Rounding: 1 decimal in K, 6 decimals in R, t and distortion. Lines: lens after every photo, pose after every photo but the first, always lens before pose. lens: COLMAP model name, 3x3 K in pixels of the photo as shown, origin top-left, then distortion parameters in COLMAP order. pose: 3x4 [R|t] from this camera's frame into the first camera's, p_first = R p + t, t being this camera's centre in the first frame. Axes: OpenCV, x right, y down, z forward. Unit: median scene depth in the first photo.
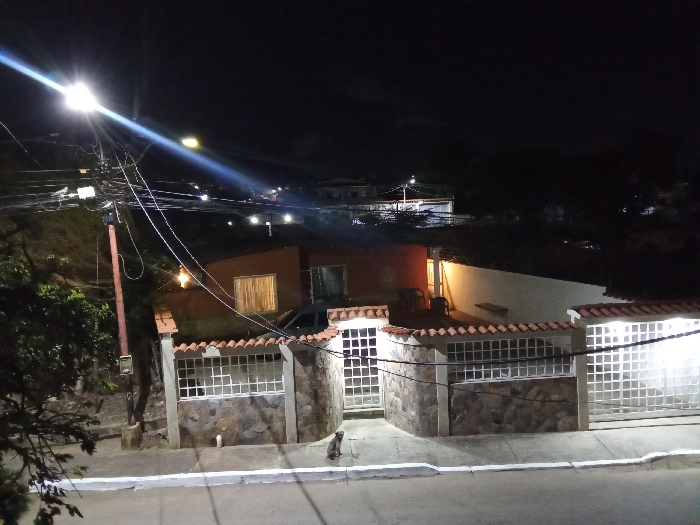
lens RADIAL K [[556.3, 0, 350.3], [0, 556.3, 261.7], [0, 0, 1]] dist [0.074883, -0.100468]
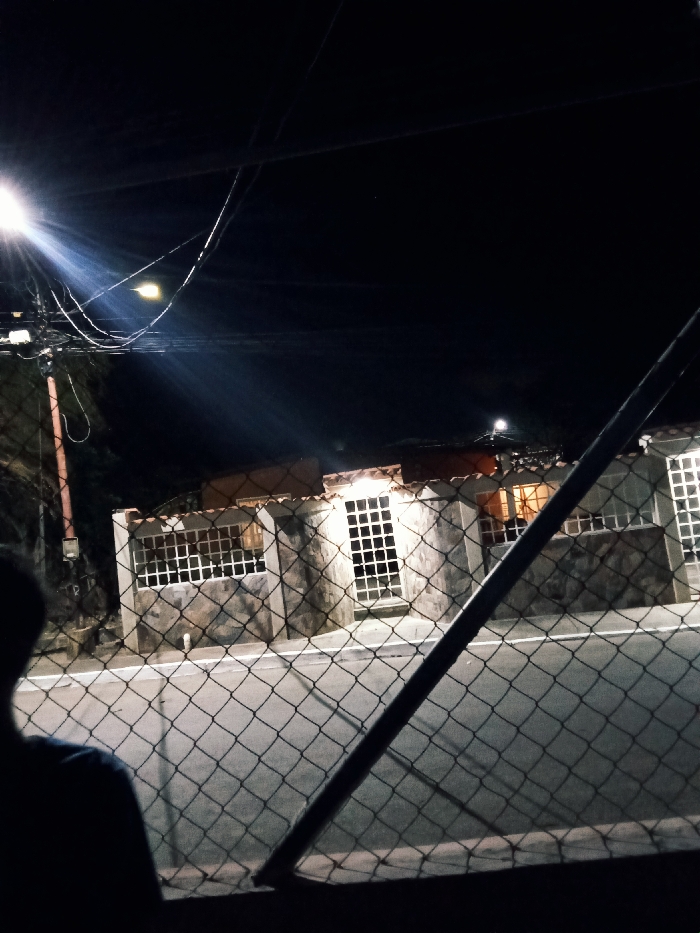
lens RADIAL K [[741.5, 0, 348.0], [0, 741.5, 464.0], [0, 0, 1]] dist [0.074883, -0.100468]
pose [[0.988716, -0.086789, -0.122101, 0.129742], [0.066624, 0.984786, -0.160489, 0.257440], [0.134172, 0.150543, 0.979456, -0.009782]]
